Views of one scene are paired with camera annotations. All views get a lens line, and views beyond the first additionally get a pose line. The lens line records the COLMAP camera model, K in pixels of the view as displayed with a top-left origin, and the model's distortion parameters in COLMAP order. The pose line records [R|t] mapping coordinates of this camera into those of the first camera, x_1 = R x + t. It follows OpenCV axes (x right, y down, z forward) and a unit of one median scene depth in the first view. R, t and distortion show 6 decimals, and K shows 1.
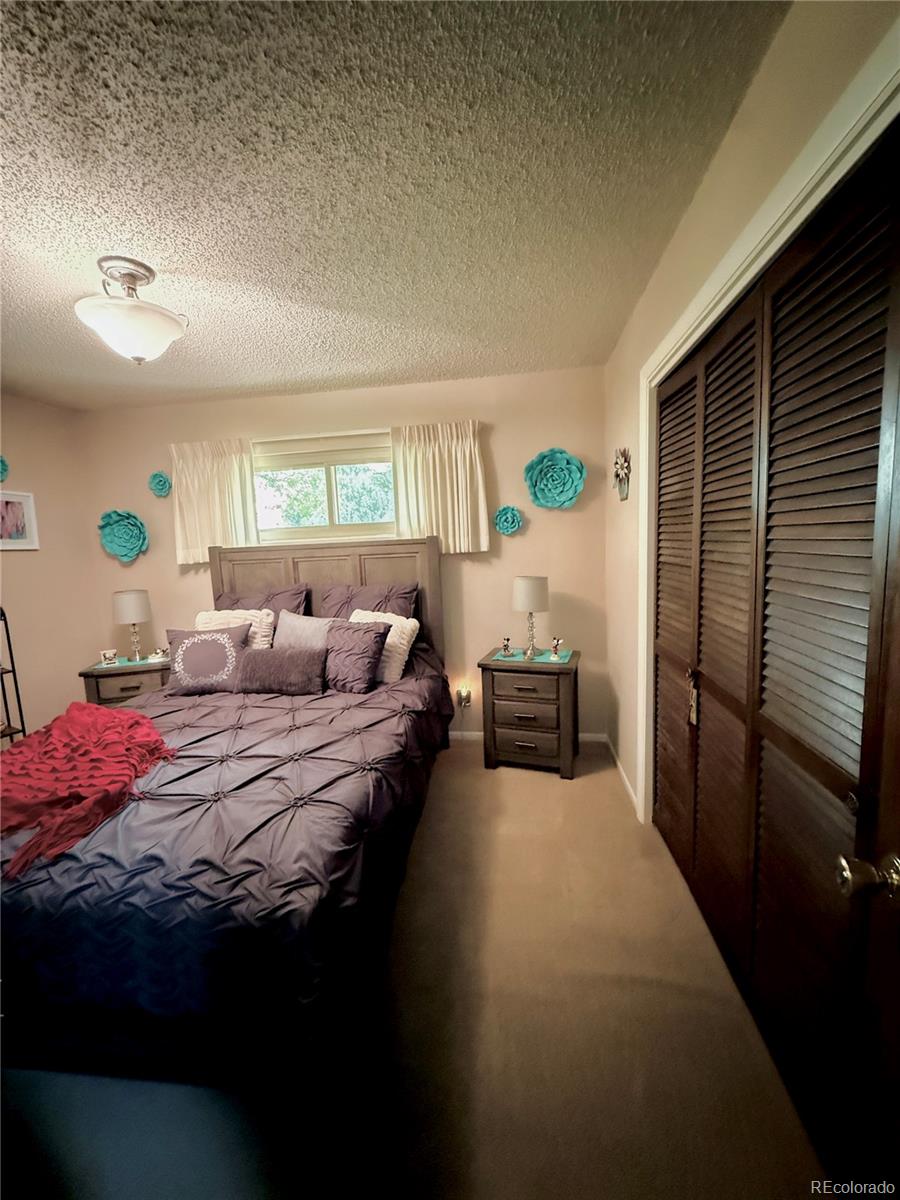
lens RADIAL K [[481.6, 0, 450.0], [0, 481.6, 600.0], [0, 0, 1]] dist [0.001917, 0.000096]
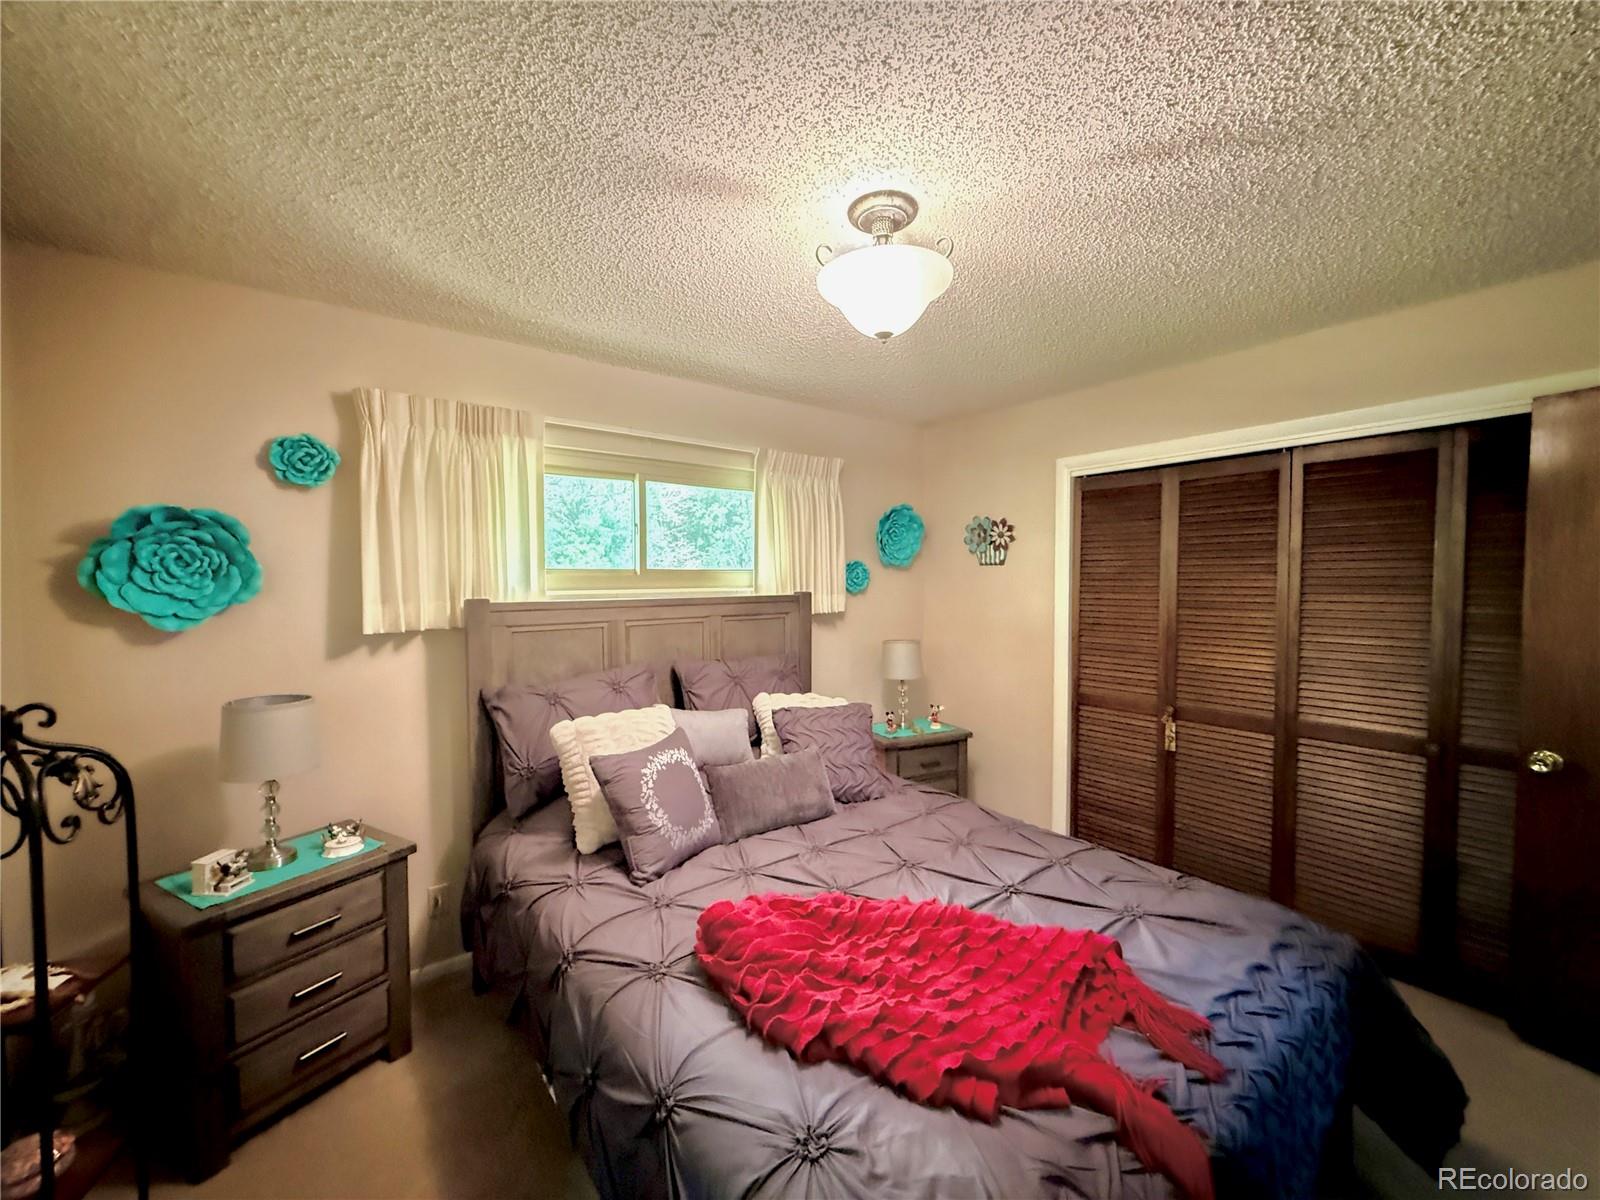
lens RADIAL K [[642.1, 0, 800.0], [0, 642.1, 600.0], [0, 0, 1]] dist [0.001917, 0.000096]
pose [[0.693385, 0.019869, 0.720293, -0.766322], [0.063879, 0.993989, -0.088911, -0.026402], [-0.717730, 0.107662, 0.687948, 0.273708]]
